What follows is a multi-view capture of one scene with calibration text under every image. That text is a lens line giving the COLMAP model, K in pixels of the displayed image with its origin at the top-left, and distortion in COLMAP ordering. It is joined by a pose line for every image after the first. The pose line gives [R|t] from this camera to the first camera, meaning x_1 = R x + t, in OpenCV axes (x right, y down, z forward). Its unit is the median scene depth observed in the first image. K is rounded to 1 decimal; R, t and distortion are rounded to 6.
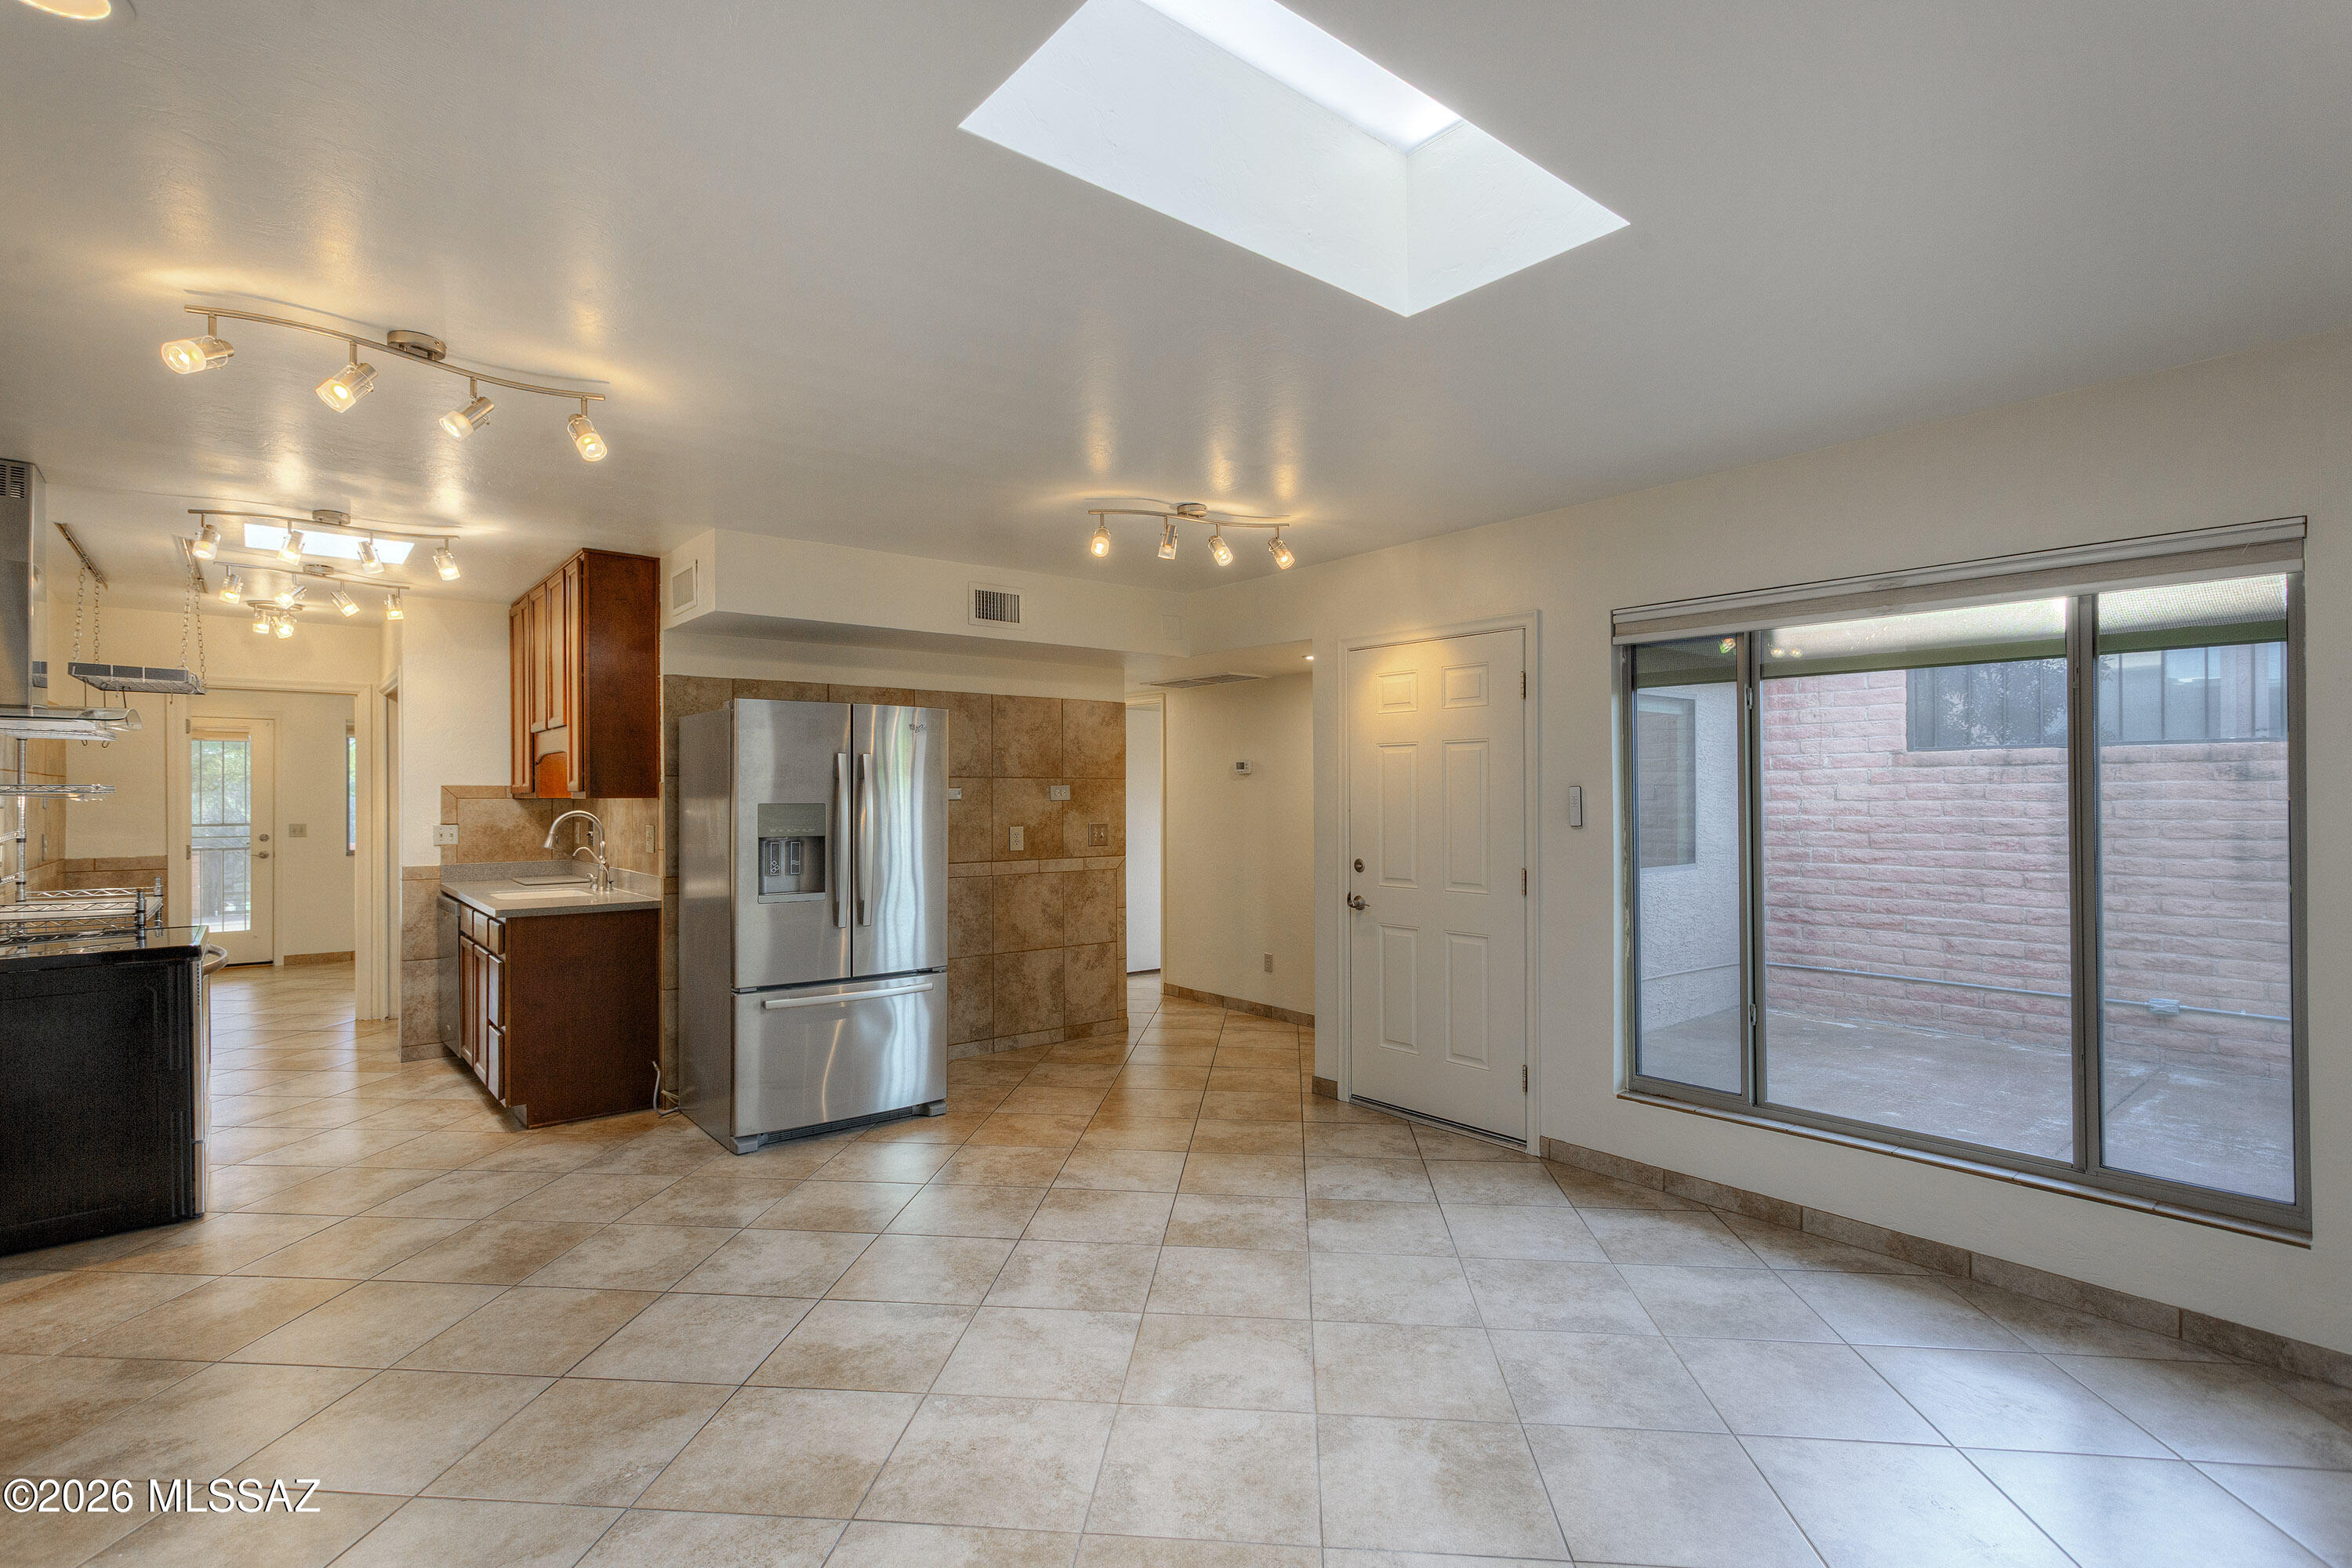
lens RADIAL K [[1125.1, 0, 1144.4], [0, 1125.1, 796.0], [0, 0, 1]] dist [-0.001500, 0.002662]
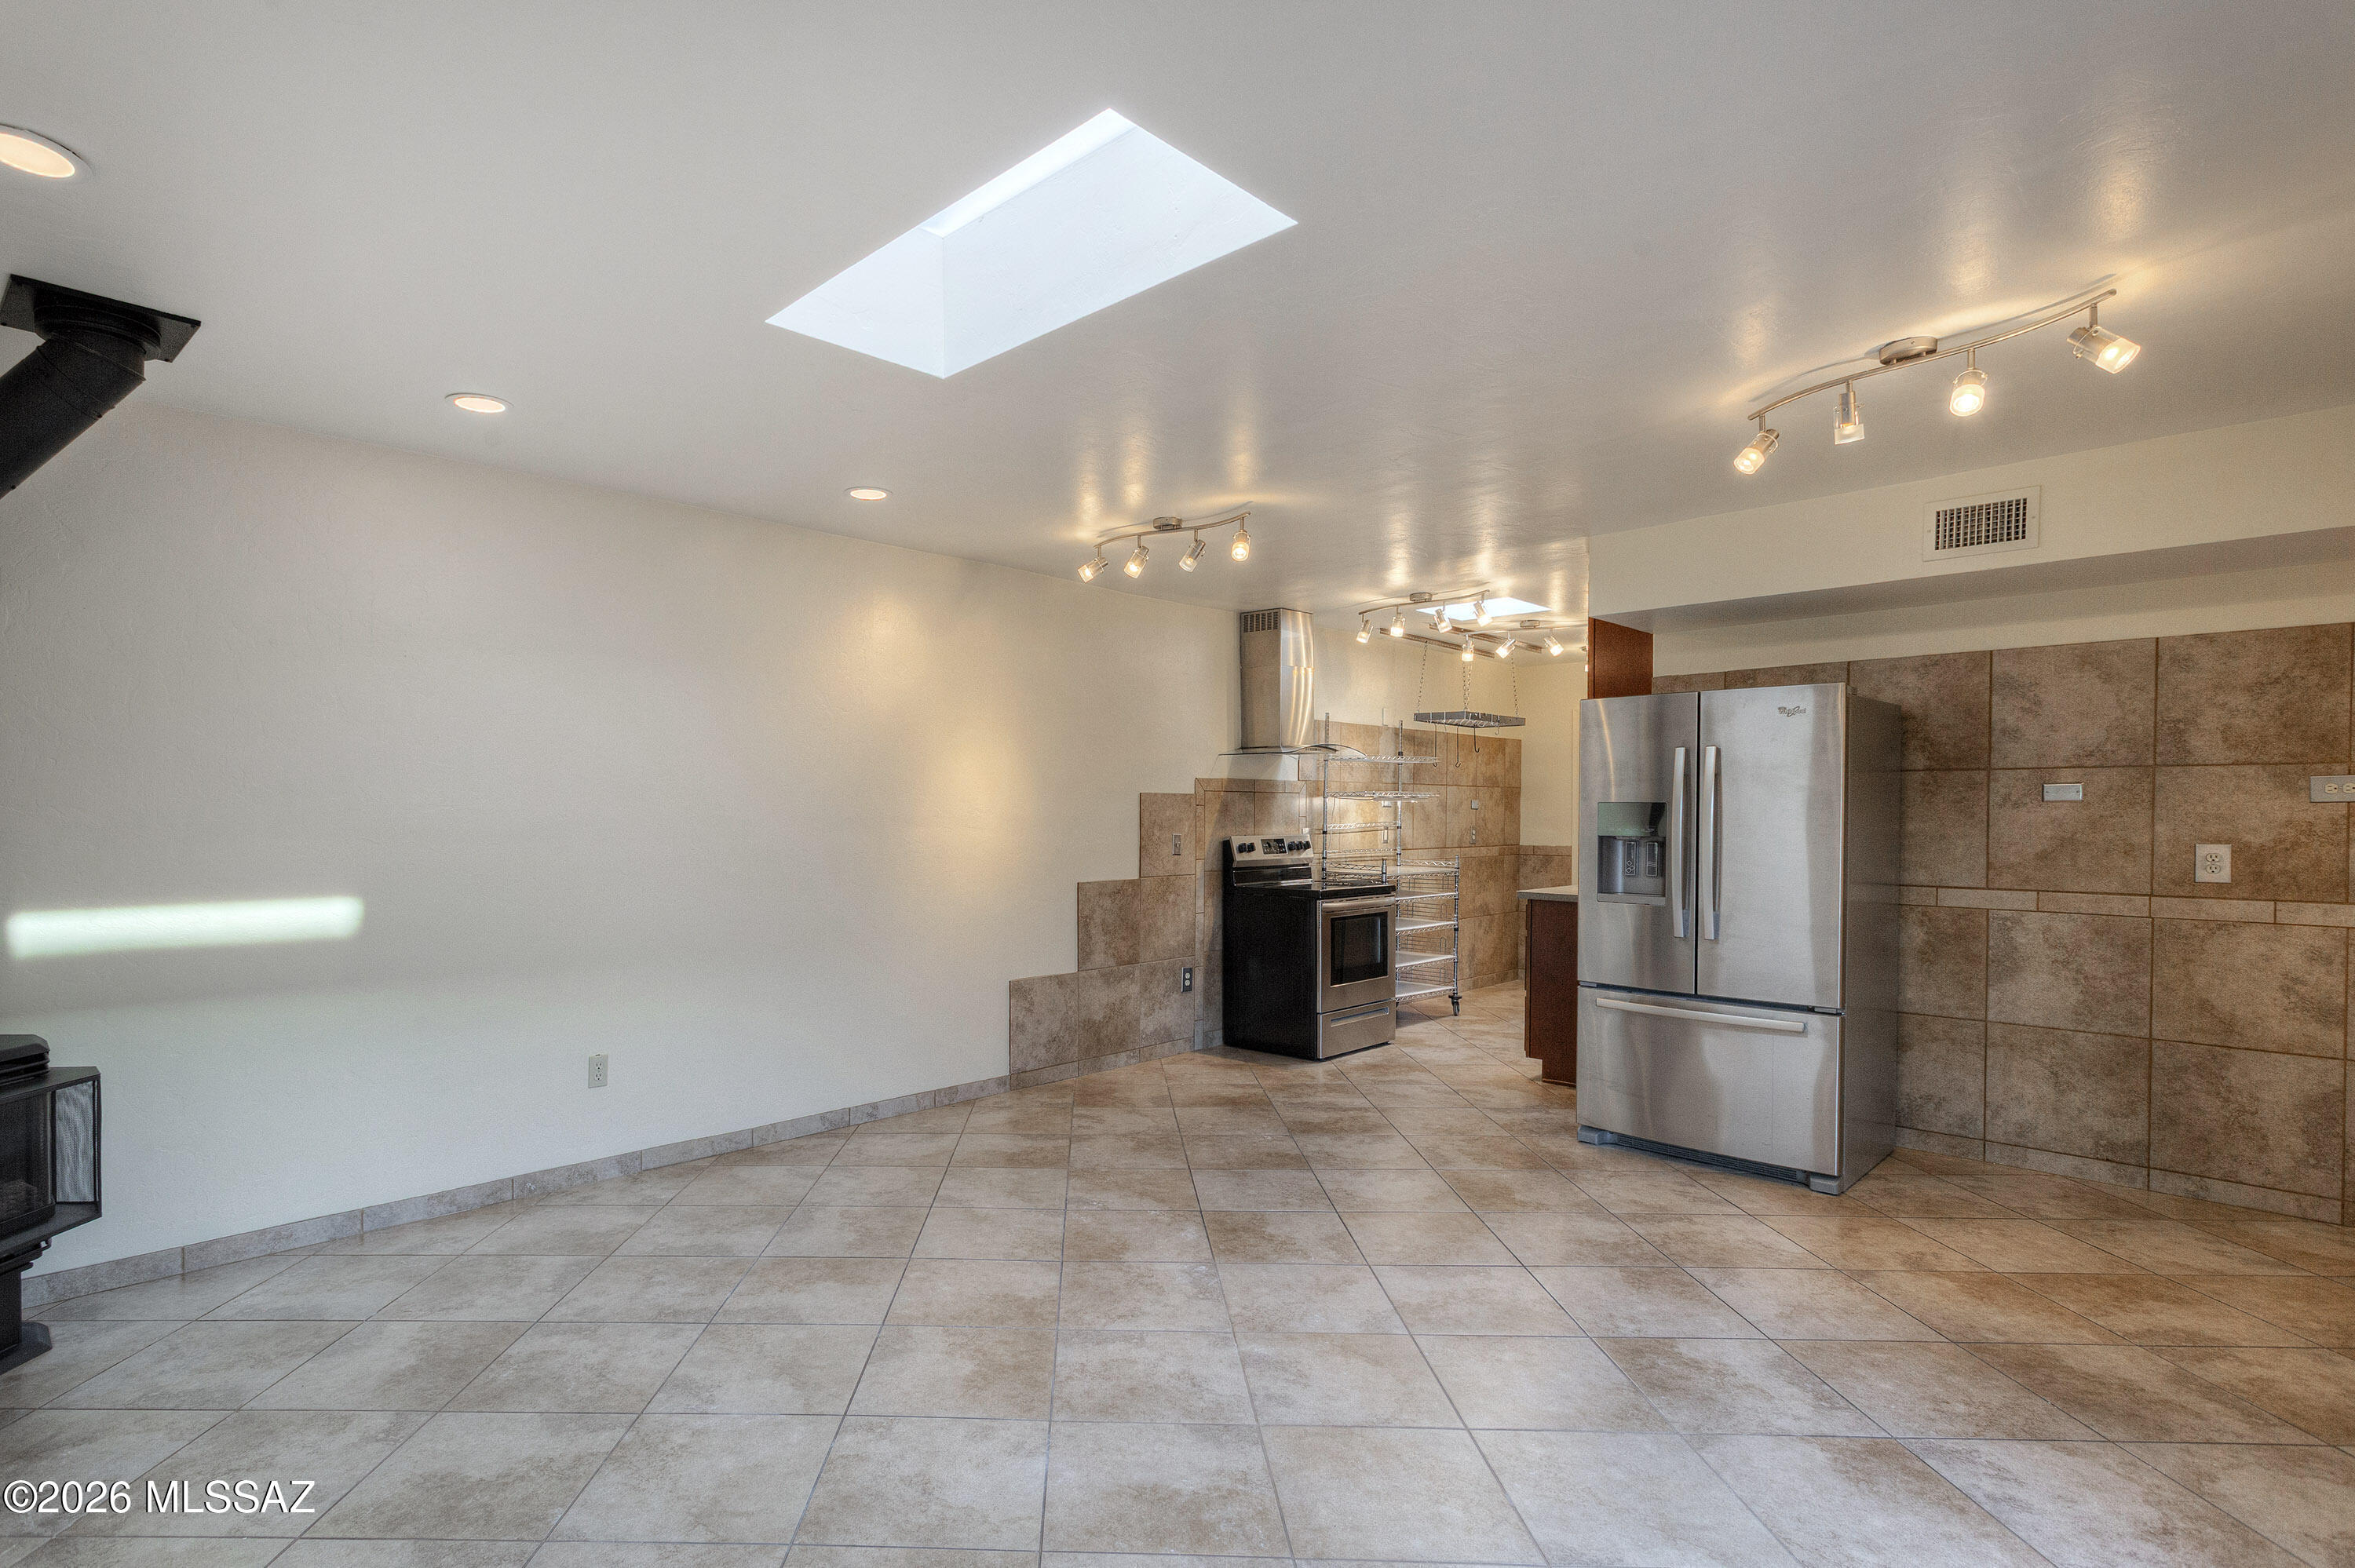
lens RADIAL K [[1126.4, 0, 1055.4], [0, 1126.4, 837.5], [0, 0, 1]] dist [-0.001500, 0.002662]
pose [[0.080300, 0.028132, -0.996374, 0.538417], [-0.002993, 0.999604, 0.027982, 0.009460], [0.996766, 0.000735, 0.080352, 0.371419]]
